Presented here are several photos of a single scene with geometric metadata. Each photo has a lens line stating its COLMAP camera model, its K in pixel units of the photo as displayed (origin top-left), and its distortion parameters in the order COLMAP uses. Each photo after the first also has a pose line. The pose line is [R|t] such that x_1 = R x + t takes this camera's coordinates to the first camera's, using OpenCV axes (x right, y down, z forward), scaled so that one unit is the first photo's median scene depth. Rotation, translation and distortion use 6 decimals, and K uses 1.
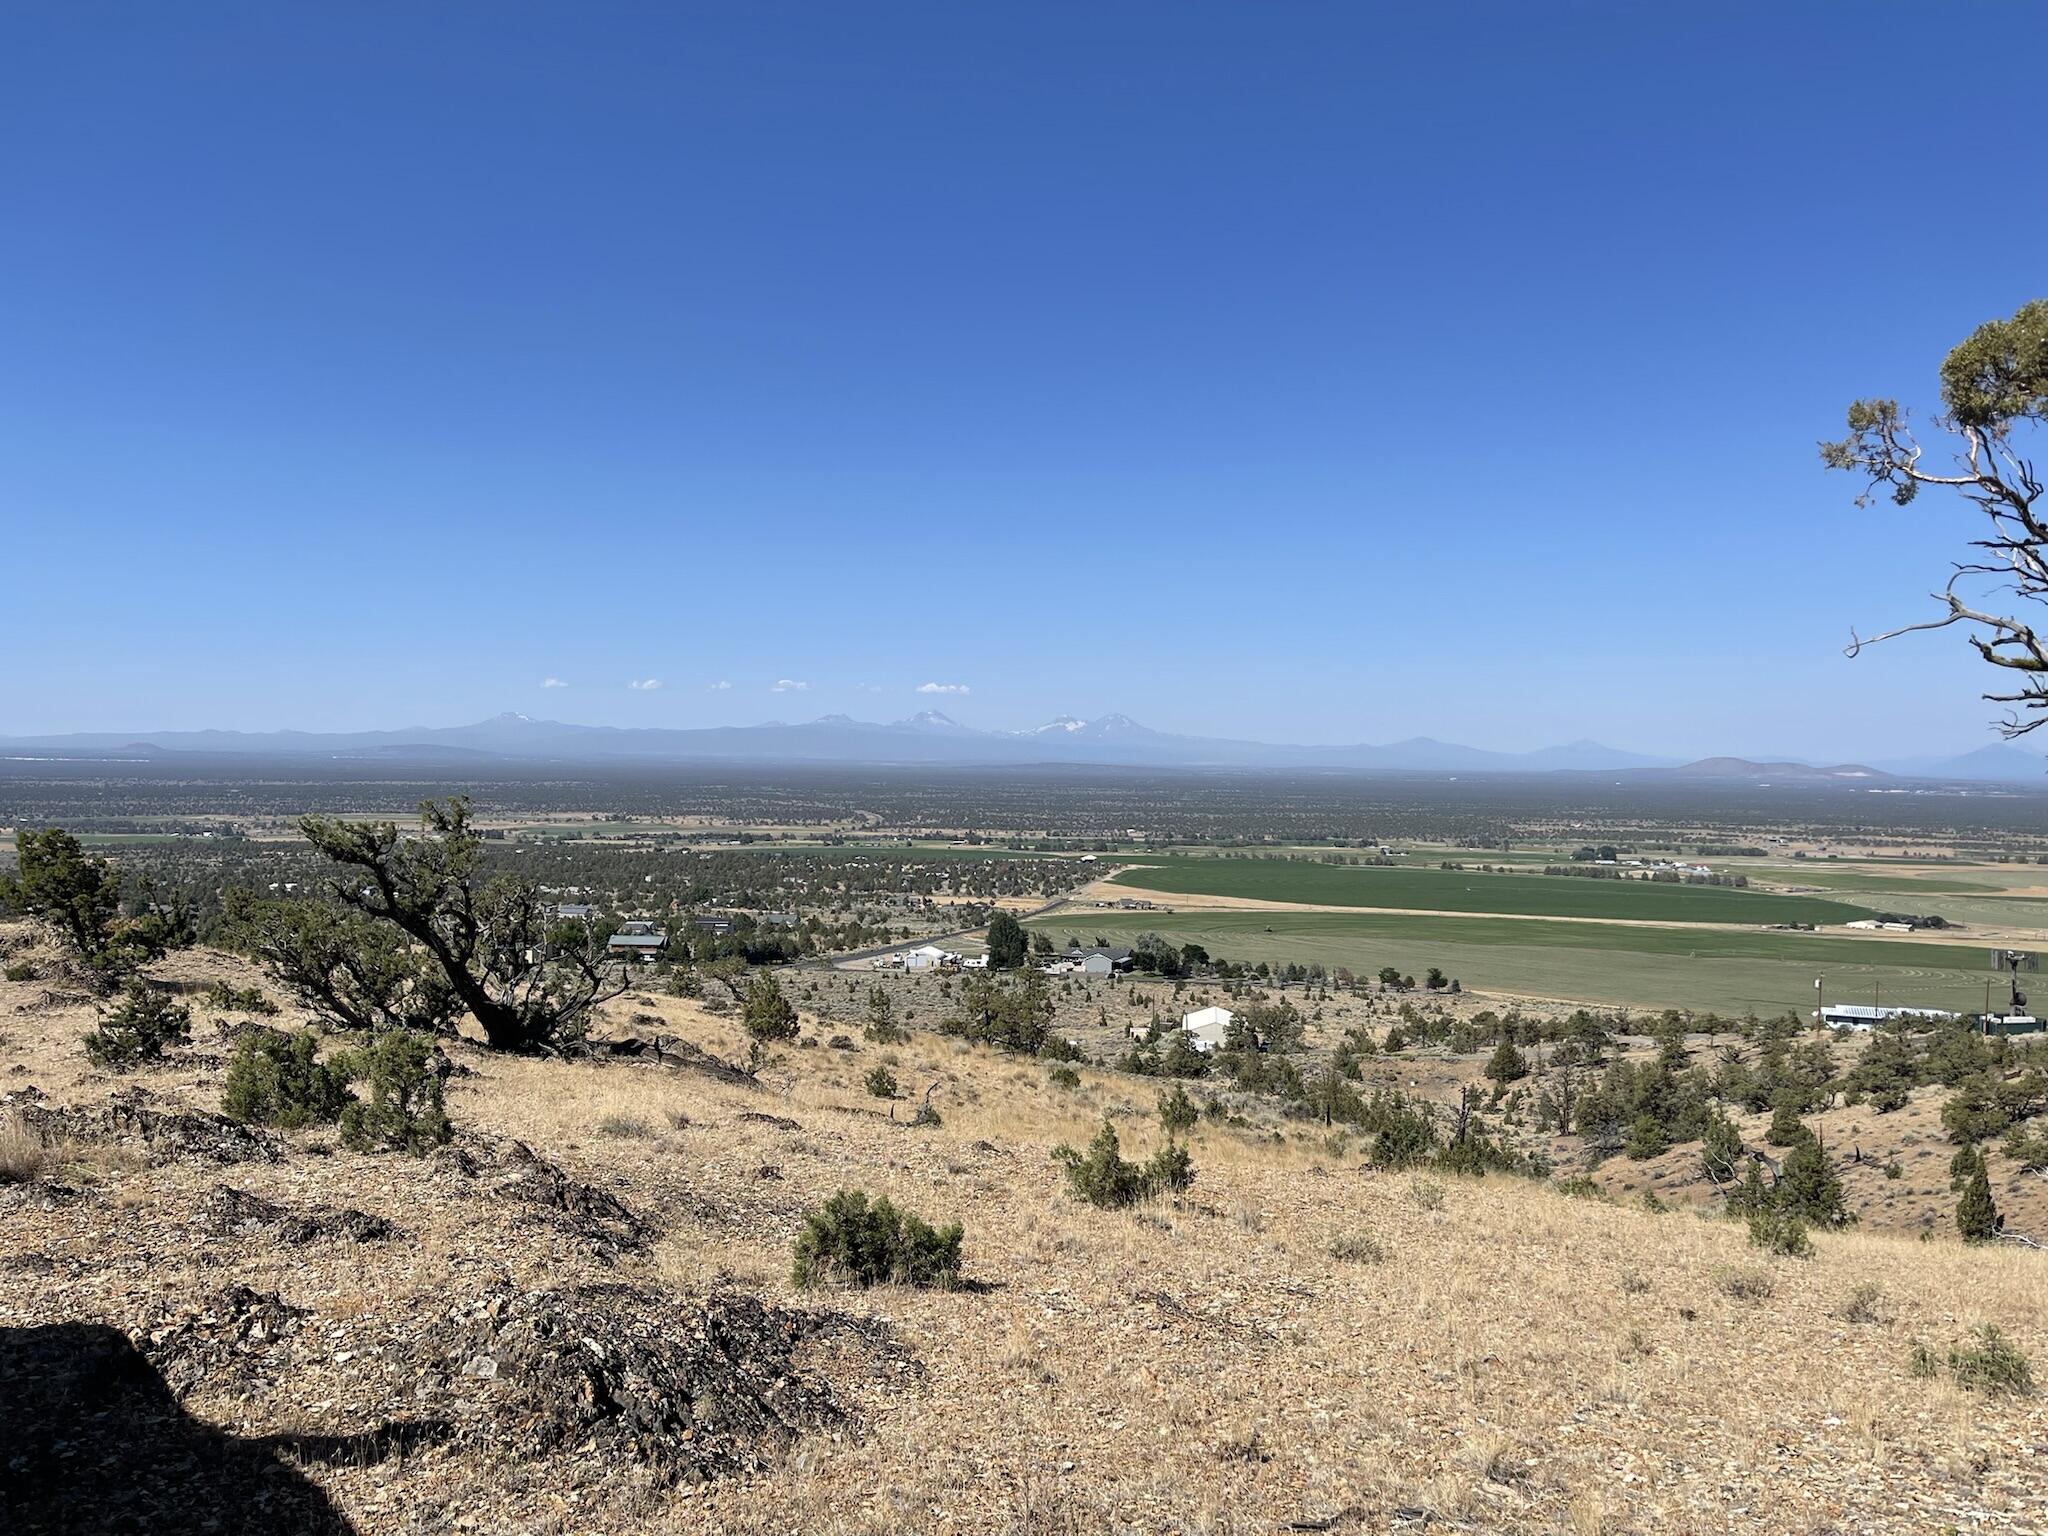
lens RADIAL K [[1542.0, 0, 1014.6], [0, 1542.0, 778.4], [0, 0, 1]] dist [0.069600, -0.089390]
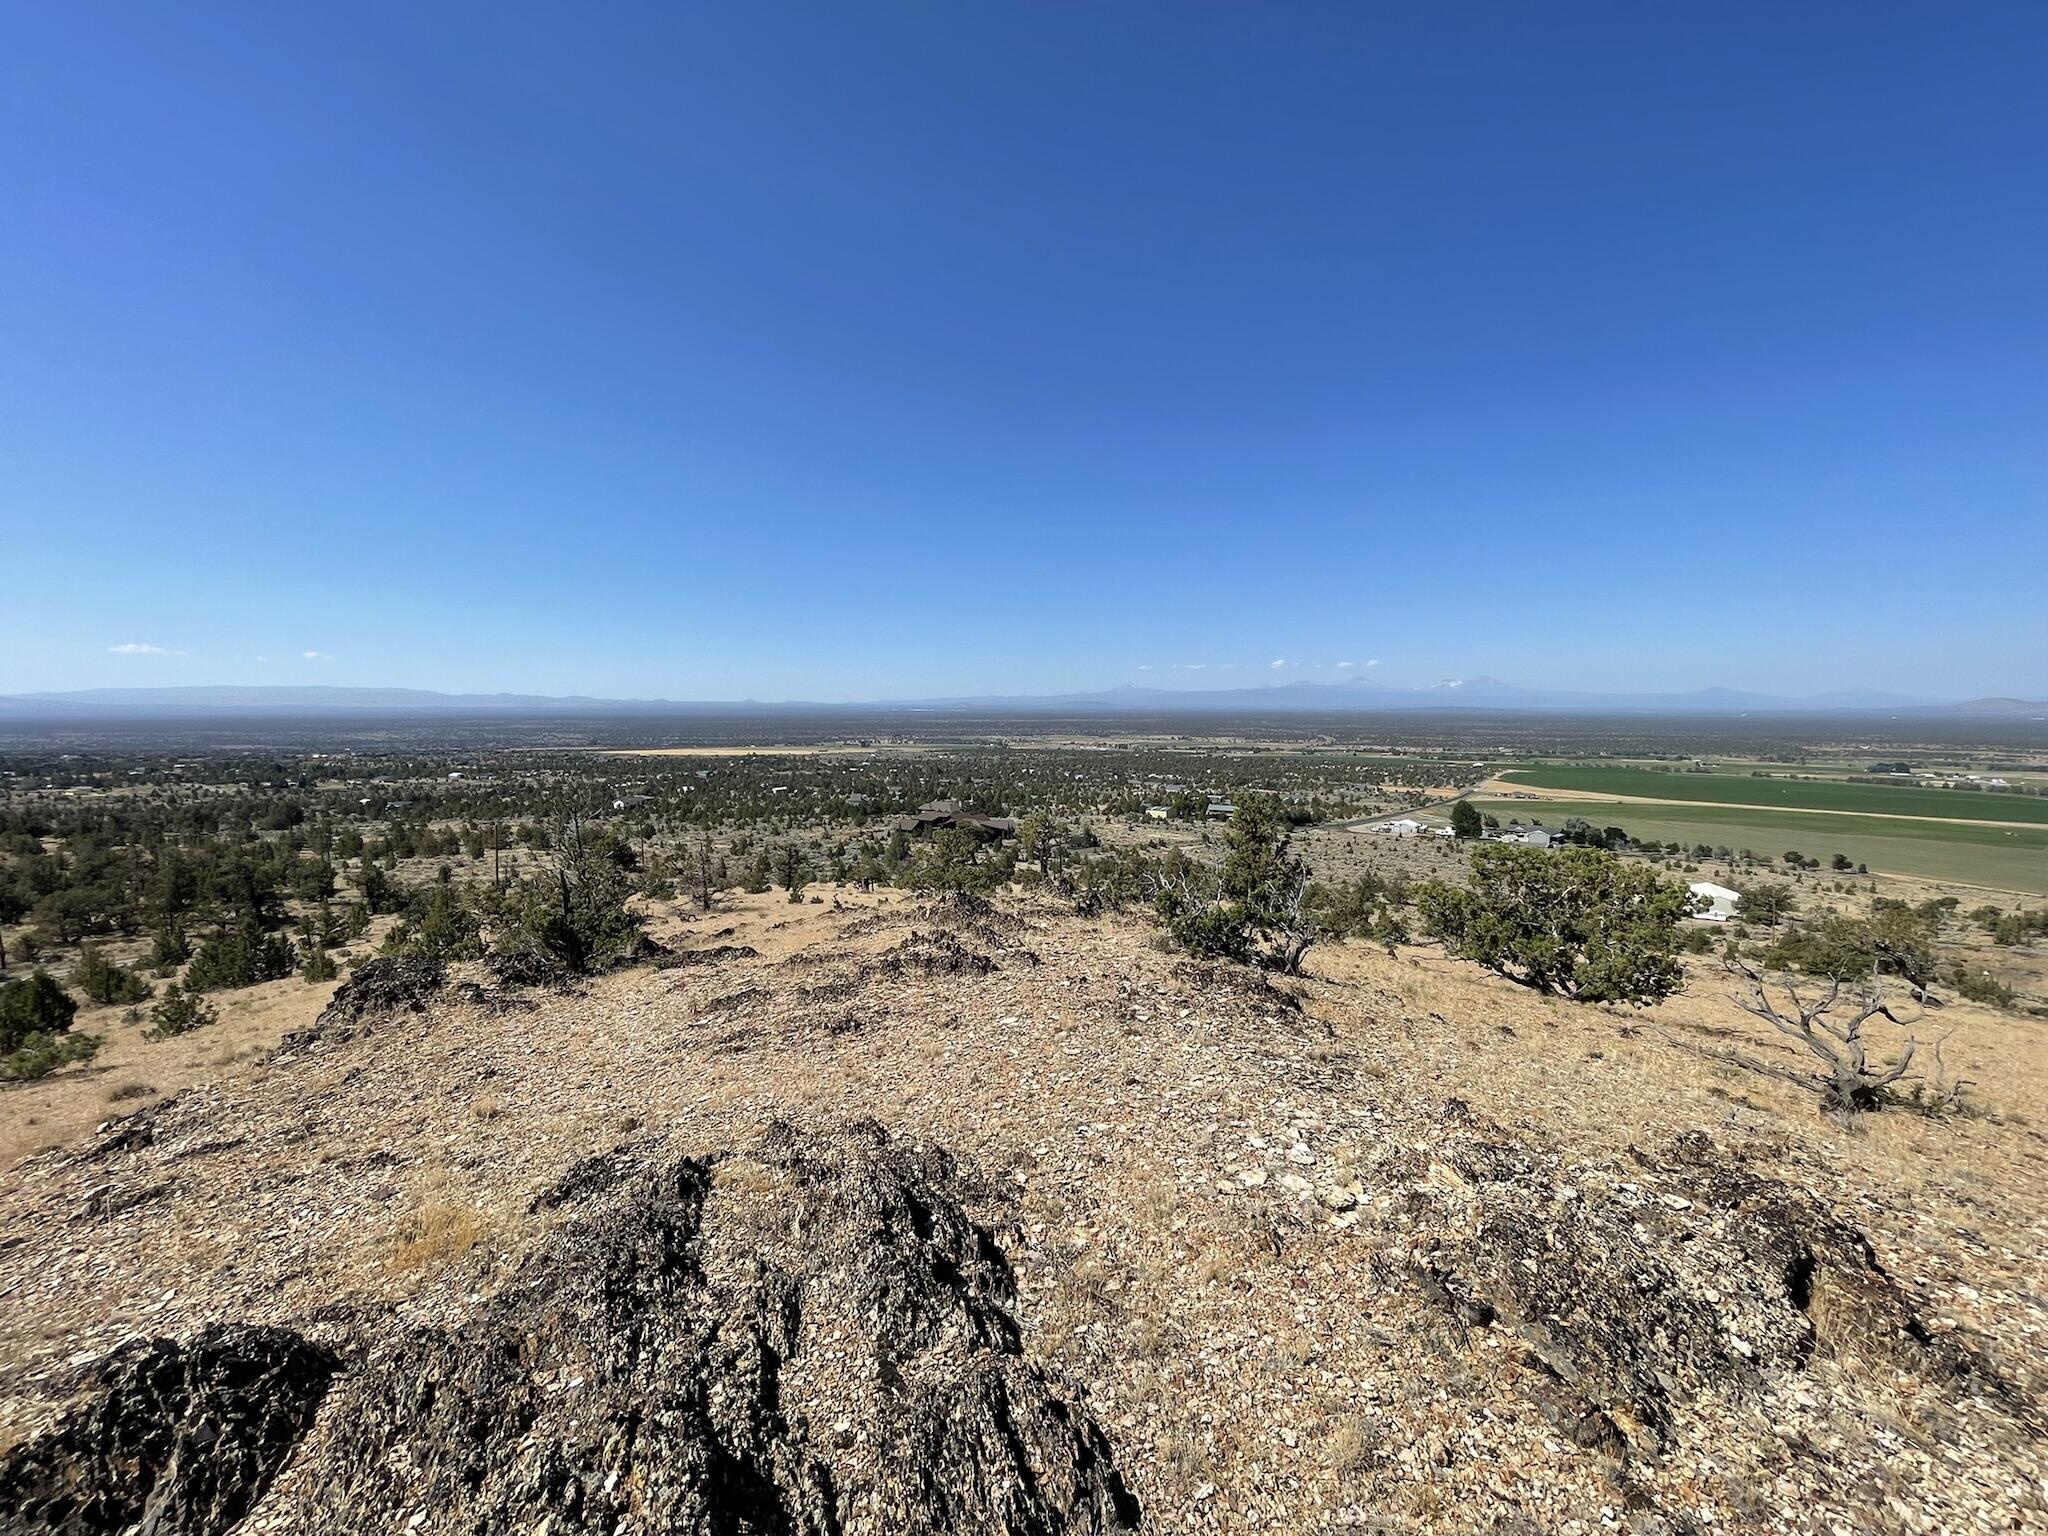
lens RADIAL K [[825.4, 0, 1022.9], [0, 825.4, 771.9], [0, 0, 1]] dist [-0.007572, 0.000294]
pose [[0.906313, 0.022226, -0.422022, -0.116020], [0.005427, 0.997922, 0.064211, 0.009742], [0.422572, -0.060485, 0.904309, 0.164781]]
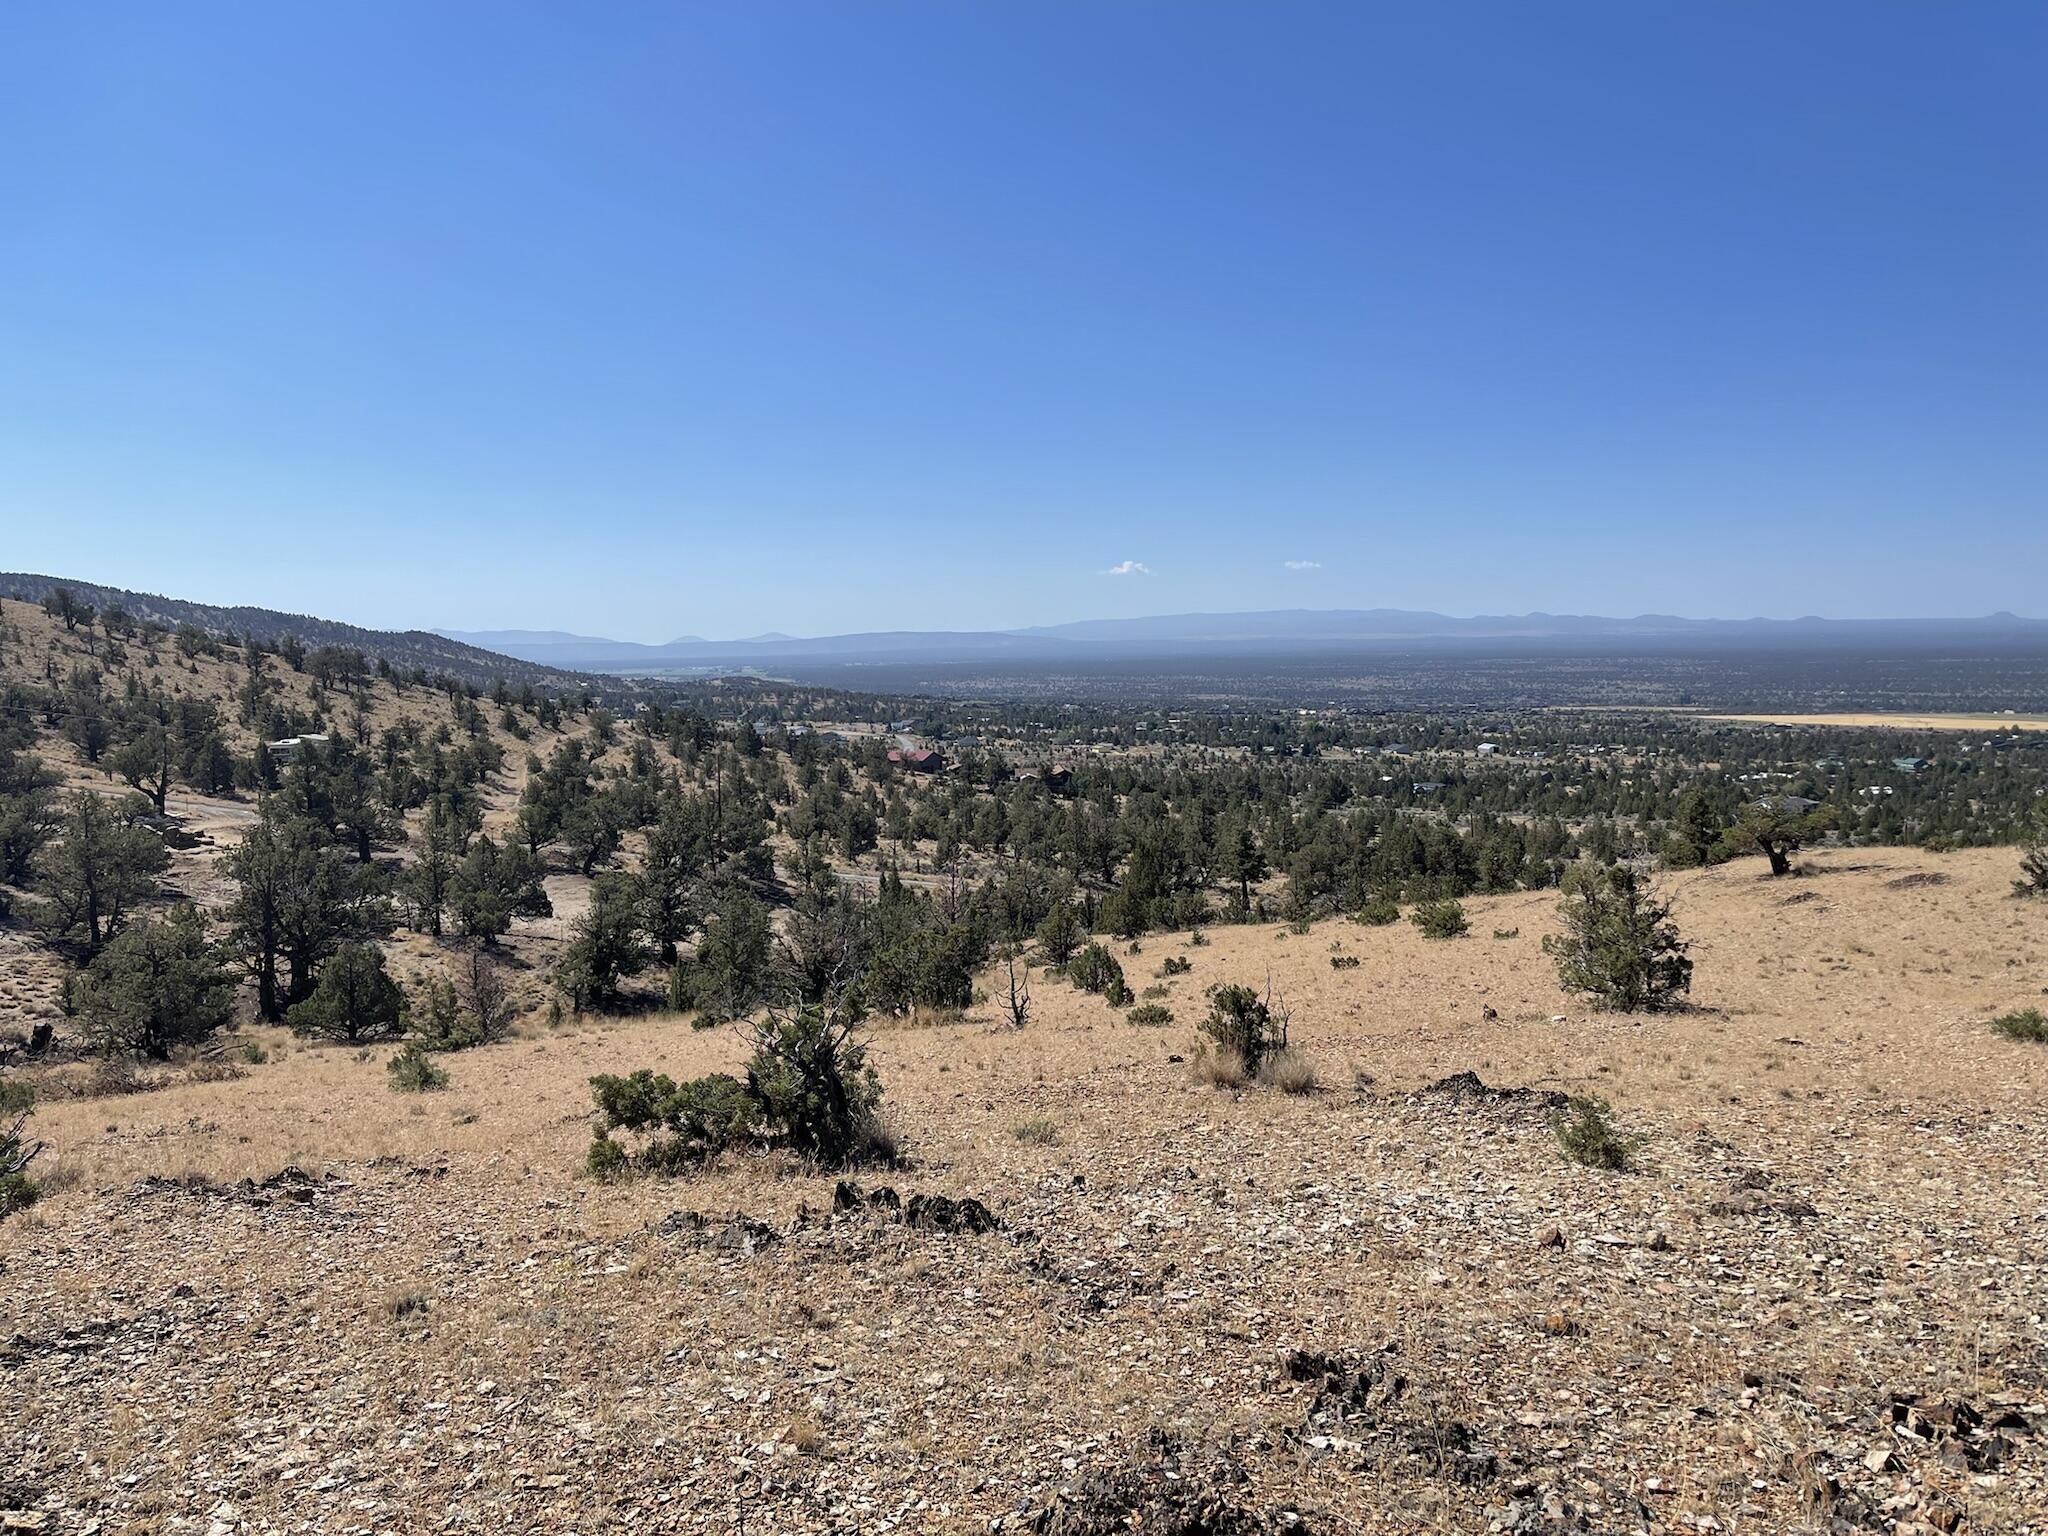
lens RADIAL K [[1542.0, 0, 1014.6], [0, 1542.0, 778.4], [0, 0, 1]] dist [0.069600, -0.089390]
pose [[0.252022, 0.068046, -0.965326, -0.015435], [0.009045, 0.997316, 0.072662, 0.001134], [0.967679, -0.027044, 0.250730, 0.018946]]
